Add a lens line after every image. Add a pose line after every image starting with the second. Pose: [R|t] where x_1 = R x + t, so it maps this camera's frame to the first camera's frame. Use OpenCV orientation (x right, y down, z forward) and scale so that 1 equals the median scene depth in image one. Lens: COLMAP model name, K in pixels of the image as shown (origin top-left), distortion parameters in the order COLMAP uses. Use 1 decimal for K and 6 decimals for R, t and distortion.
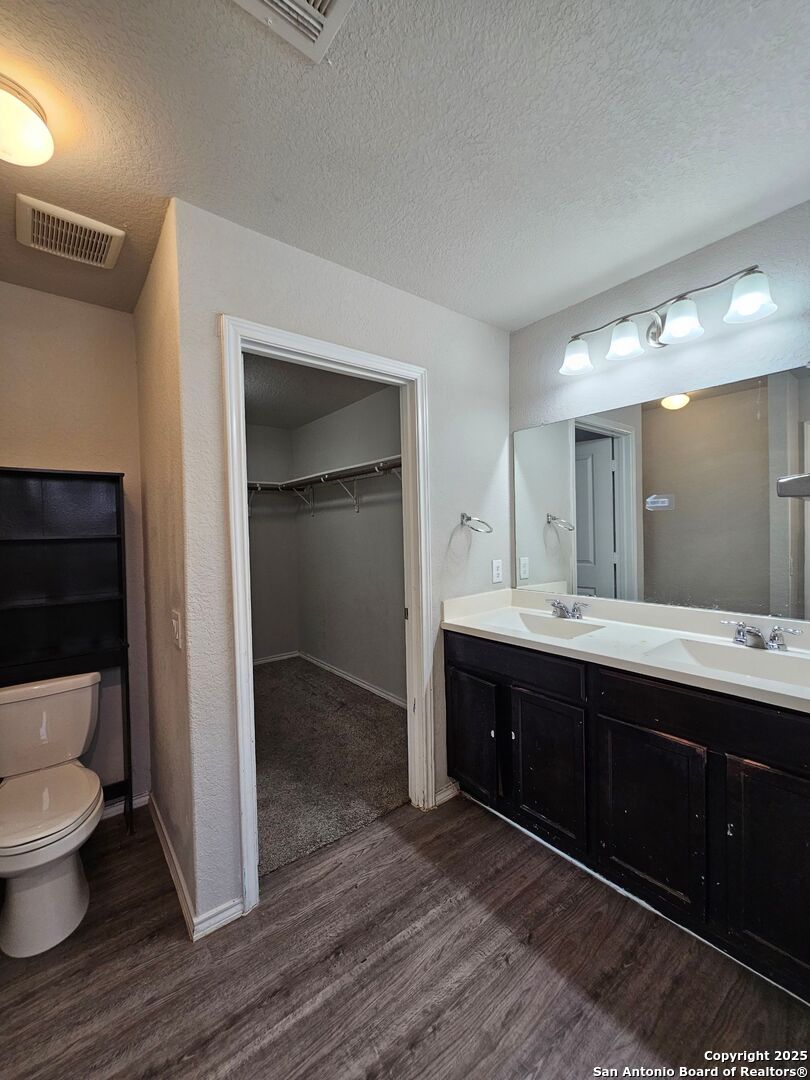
lens RADIAL K [[437.9, 0, 407.2], [0, 437.9, 539.9], [0, 0, 1]] dist [0.000193, -0.001204]
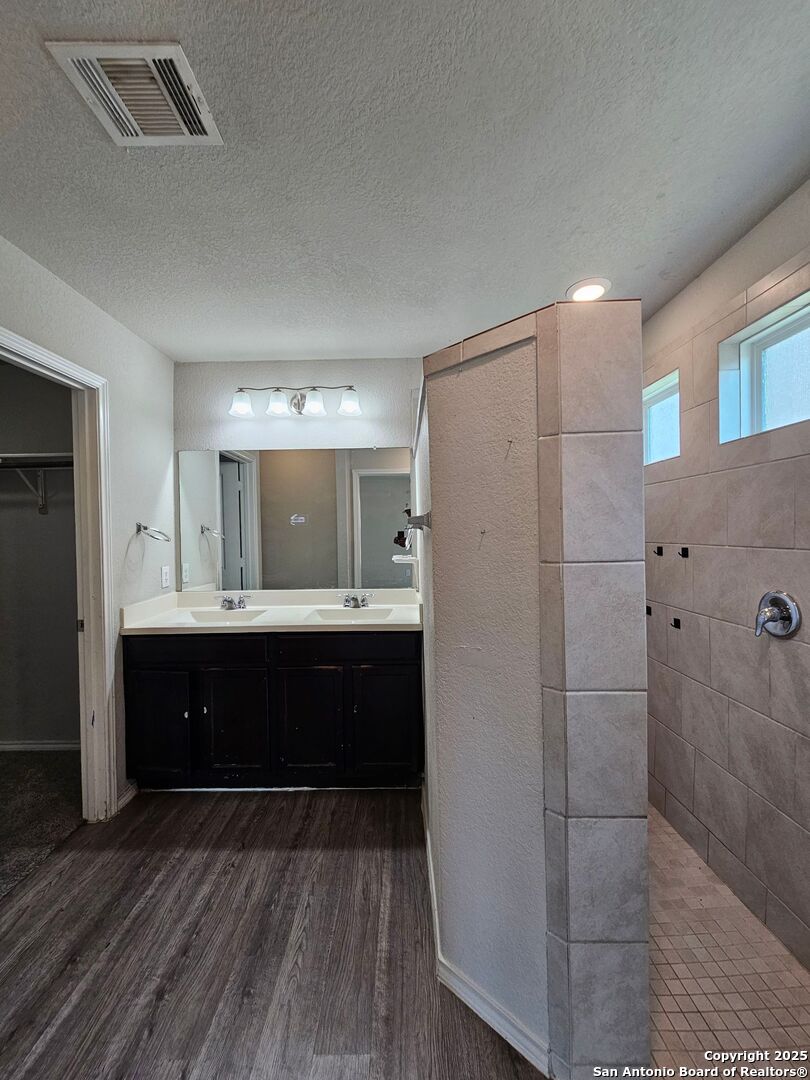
lens RADIAL K [[437.9, 0, 402.0], [0, 437.9, 540.3], [0, 0, 1]] dist [0.000193, -0.001204]
pose [[0.622589, -0.002181, 0.782546, -0.394377], [0.020502, 0.999698, -0.013525, 0.010962], [-0.782281, 0.024464, 0.622445, -0.194285]]
